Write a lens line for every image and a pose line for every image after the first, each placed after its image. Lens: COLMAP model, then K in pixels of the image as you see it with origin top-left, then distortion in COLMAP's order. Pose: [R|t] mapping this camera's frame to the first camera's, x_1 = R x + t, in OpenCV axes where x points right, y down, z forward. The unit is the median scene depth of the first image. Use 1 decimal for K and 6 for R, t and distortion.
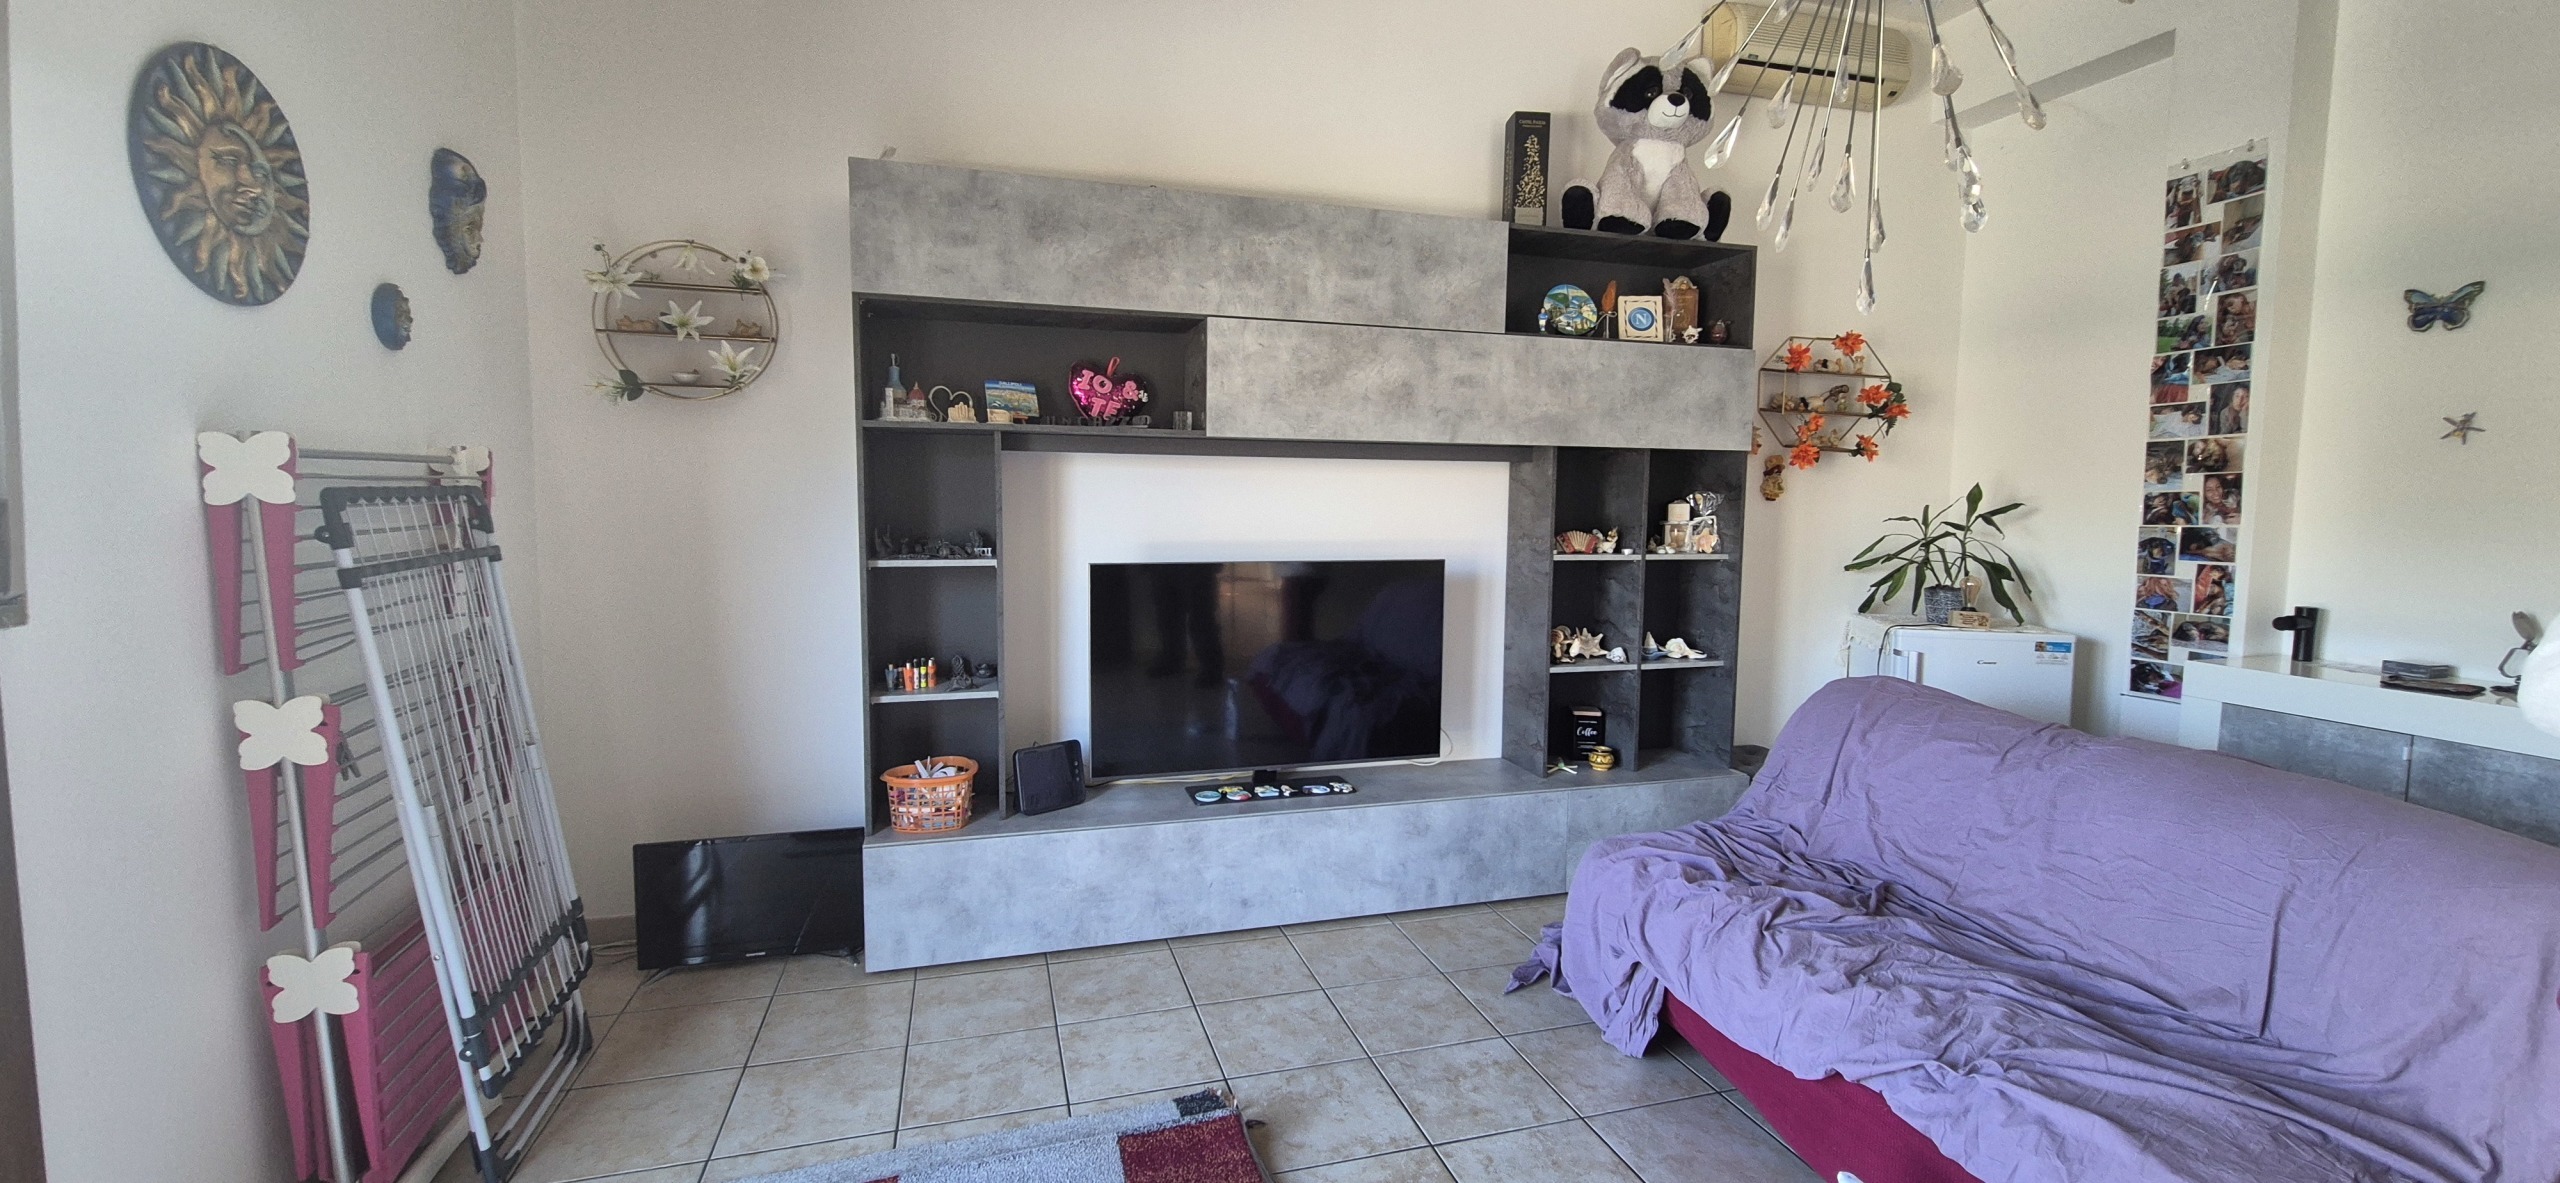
lens RADIAL K [[1045.8, 0, 1303.5], [0, 1045.8, 579.5], [0, 0, 1]] dist [-0.001251, 0.001032]
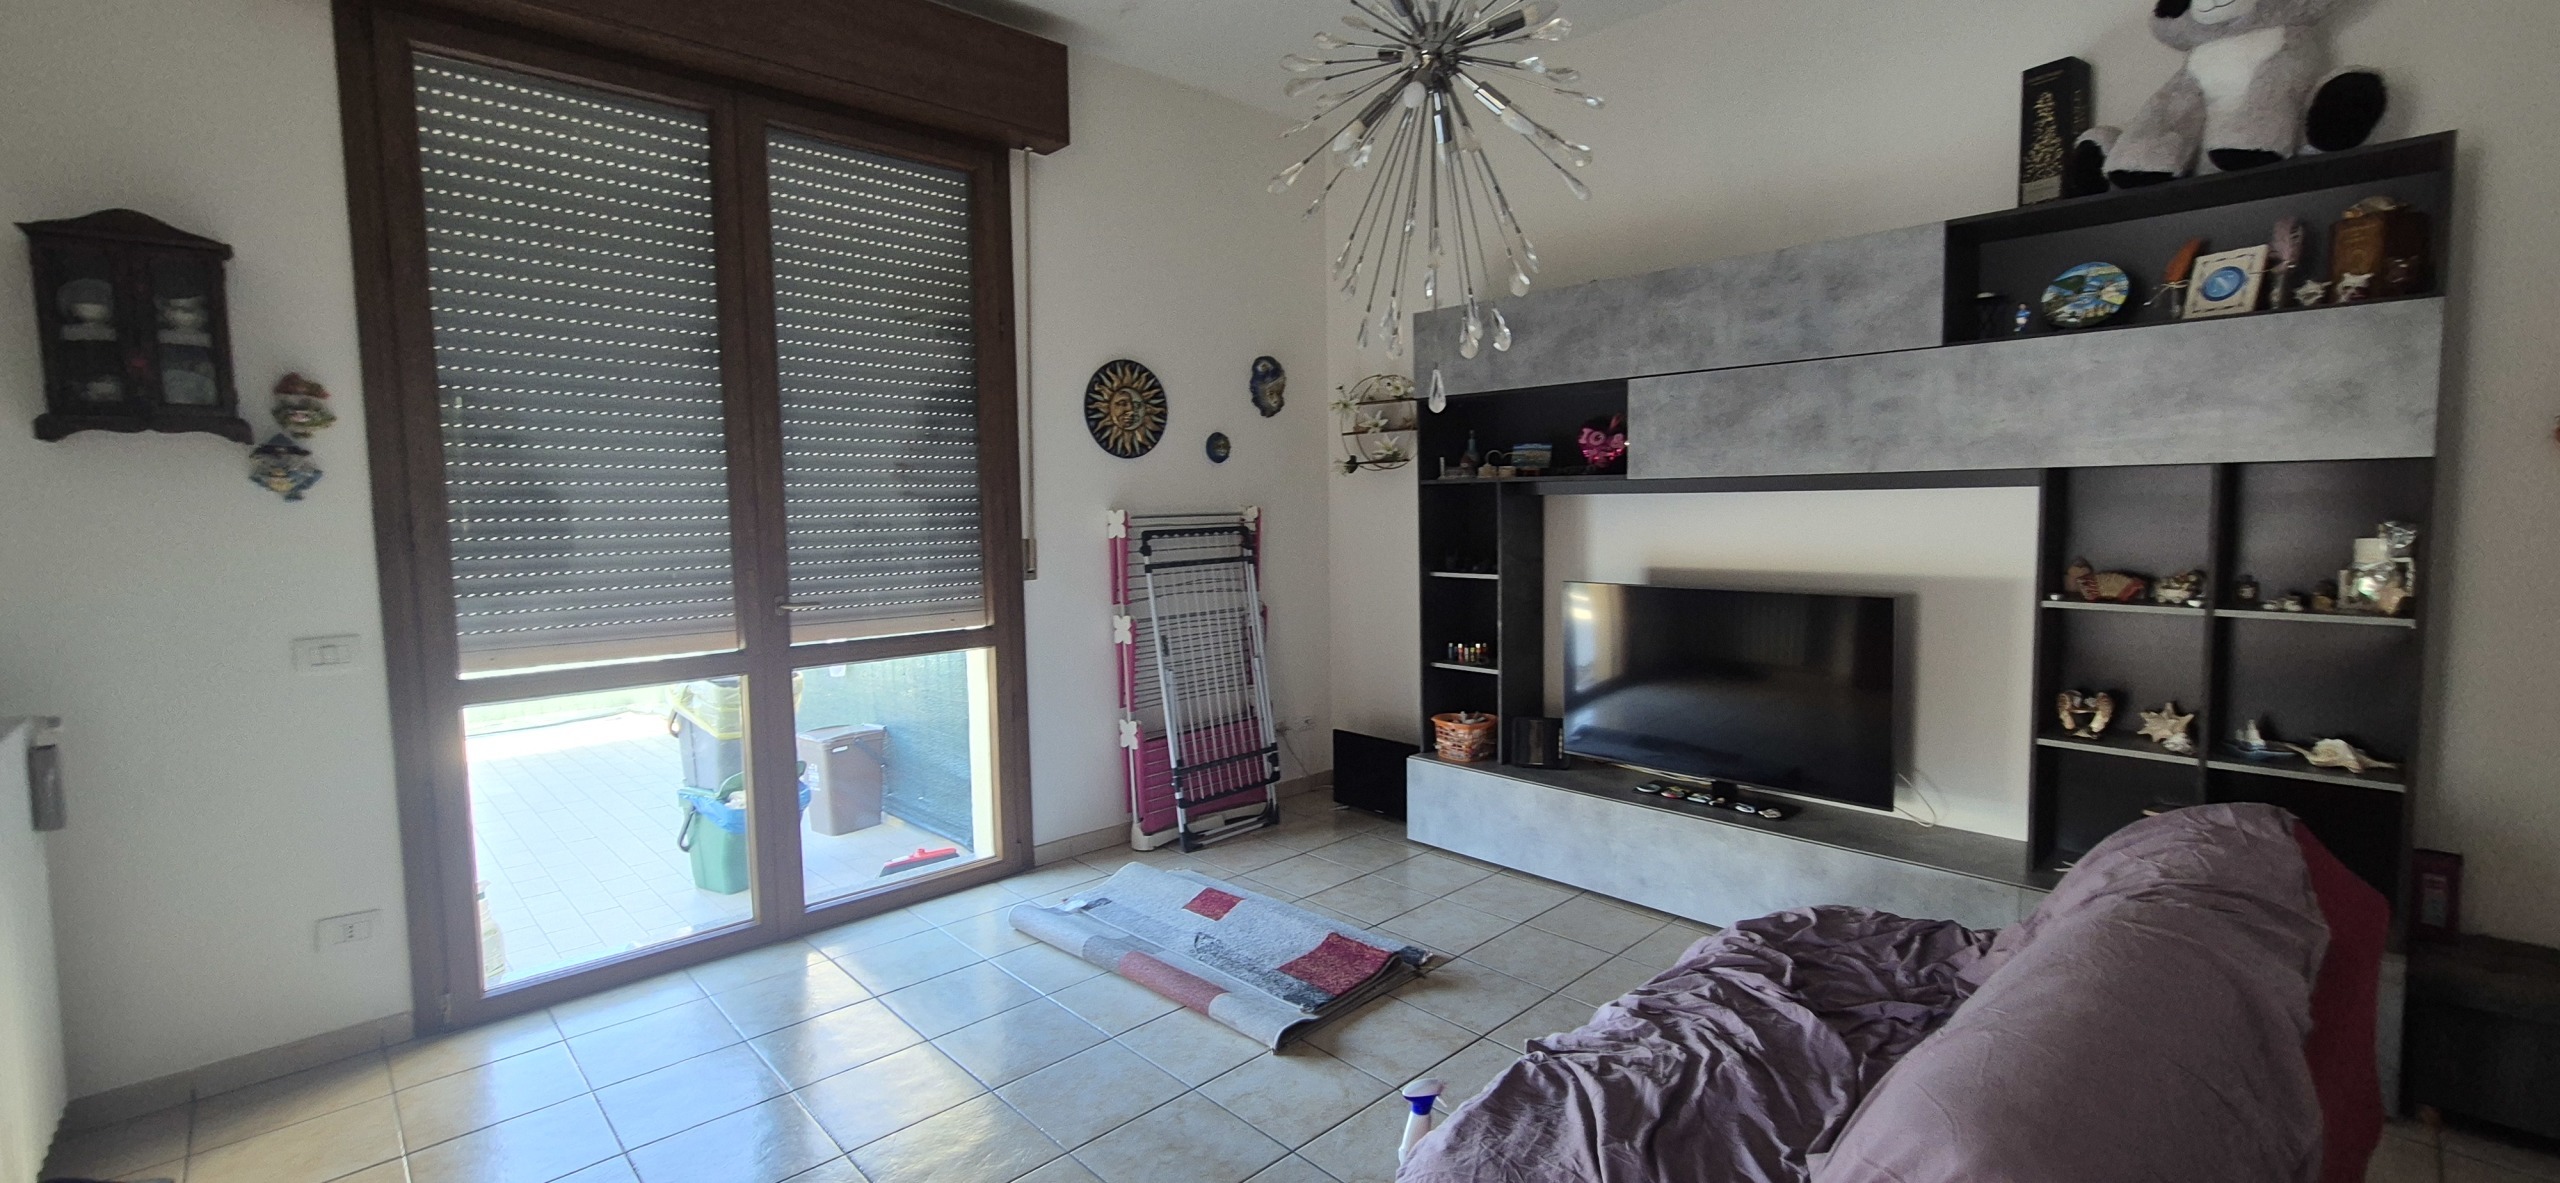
lens RADIAL K [[1045.8, 0, 1303.5], [0, 1045.8, 579.5], [0, 0, 1]] dist [-0.001251, 0.001032]
pose [[0.461513, 0.048582, -0.885802, 0.790870], [-0.053496, 0.998206, 0.026874, -0.035095], [0.885519, 0.034984, 0.463284, 0.125664]]
